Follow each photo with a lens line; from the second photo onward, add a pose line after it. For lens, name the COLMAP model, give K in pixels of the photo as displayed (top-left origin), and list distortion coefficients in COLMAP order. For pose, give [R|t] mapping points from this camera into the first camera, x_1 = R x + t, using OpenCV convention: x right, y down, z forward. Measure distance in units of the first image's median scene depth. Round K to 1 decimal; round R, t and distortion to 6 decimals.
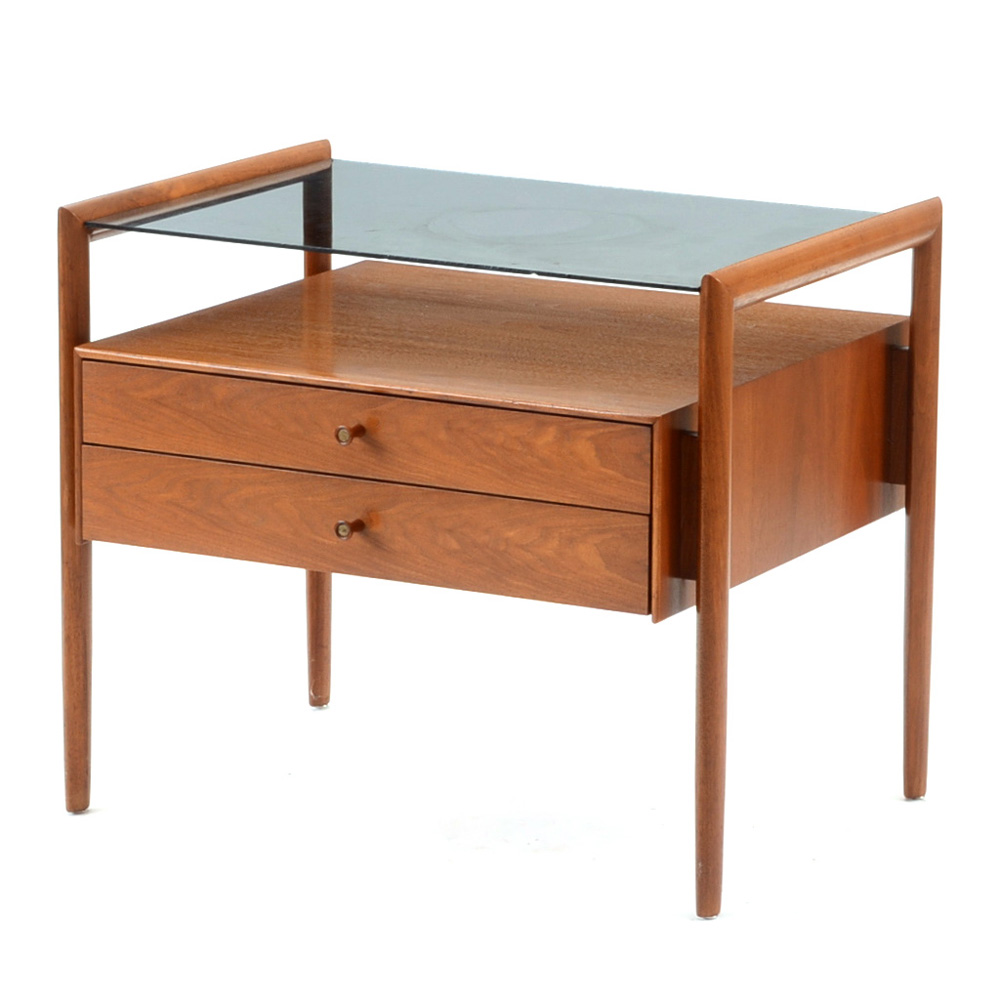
lens RADIAL K [[5012.9, 0, 497.7], [0, 5012.9, 498.3], [0, 0, 1]] dist [0.015377, 0.000000]
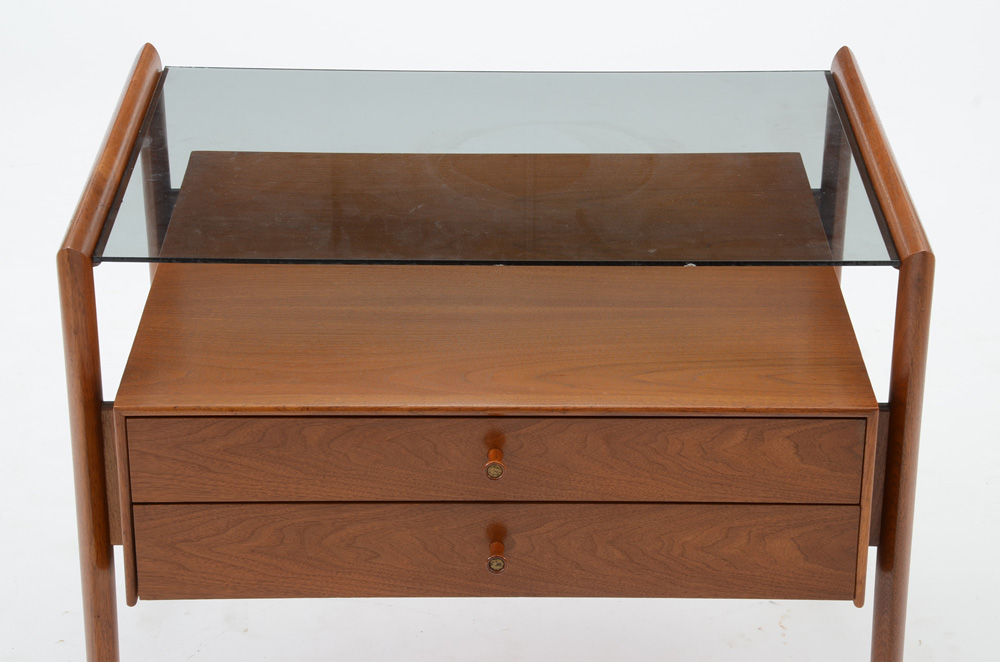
lens RADIAL K [[2312.0, 0, 472.0], [0, 2312.0, 295.0], [0, 0, 1]] dist [0.335469, 0.000000]
pose [[0.877682, -0.218282, 0.426646, -0.203497], [0.111380, 0.958781, 0.261406, -0.150923], [-0.466121, -0.181912, 0.865817, 0.646367]]
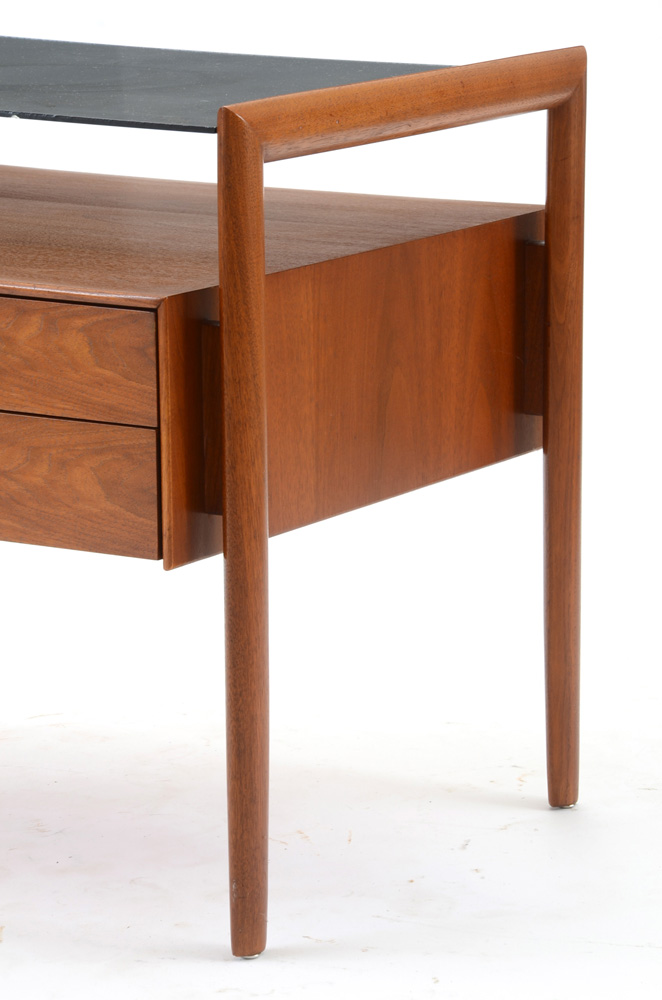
lens RADIAL K [[4026.8, 0, 346.1], [0, 4026.8, 529.3], [0, 0, 1]] dist [1.247734, 0.000000]
pose [[0.998584, -0.001152, -0.053193, 0.089693], [0.000161, 0.999826, -0.018631, 0.029537], [0.053206, 0.018596, 0.998410, 0.371825]]
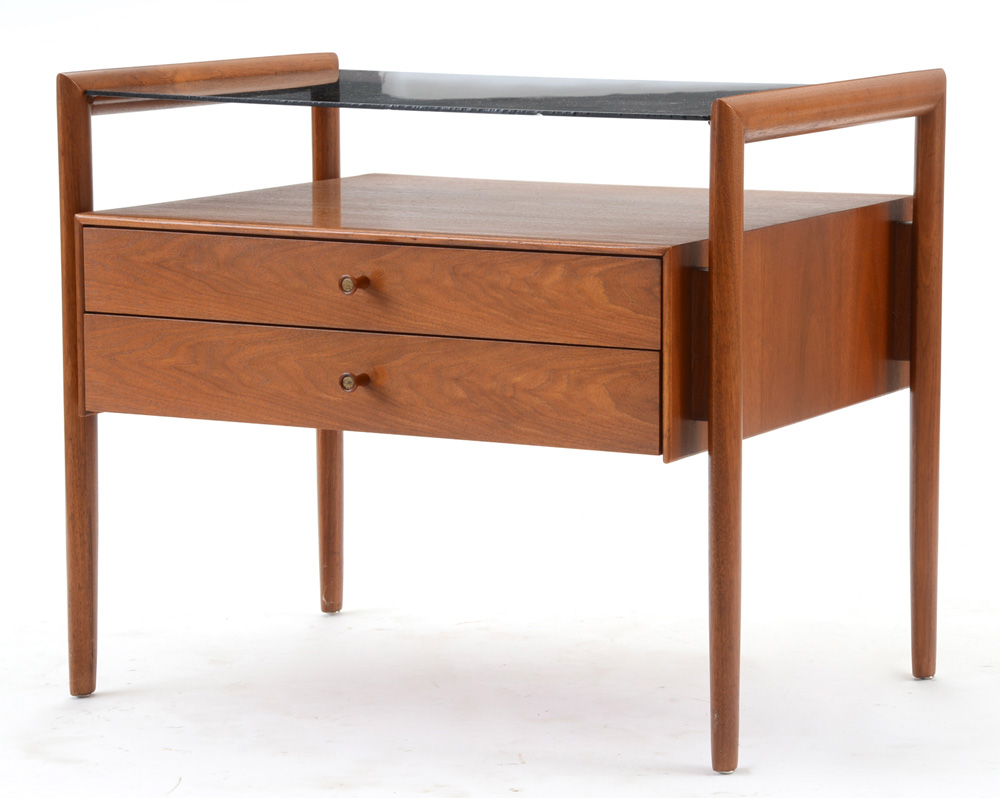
lens RADIAL K [[3751.5, 0, 530.2], [0, 3751.5, 430.2], [0, 0, 1]] dist [0.607704, 0.000000]
pose [[0.999922, -0.008942, 0.008677, -0.001486], [0.009557, 0.997237, -0.073673, 0.070489], [-0.007994, 0.073750, 0.997245, 0.263475]]
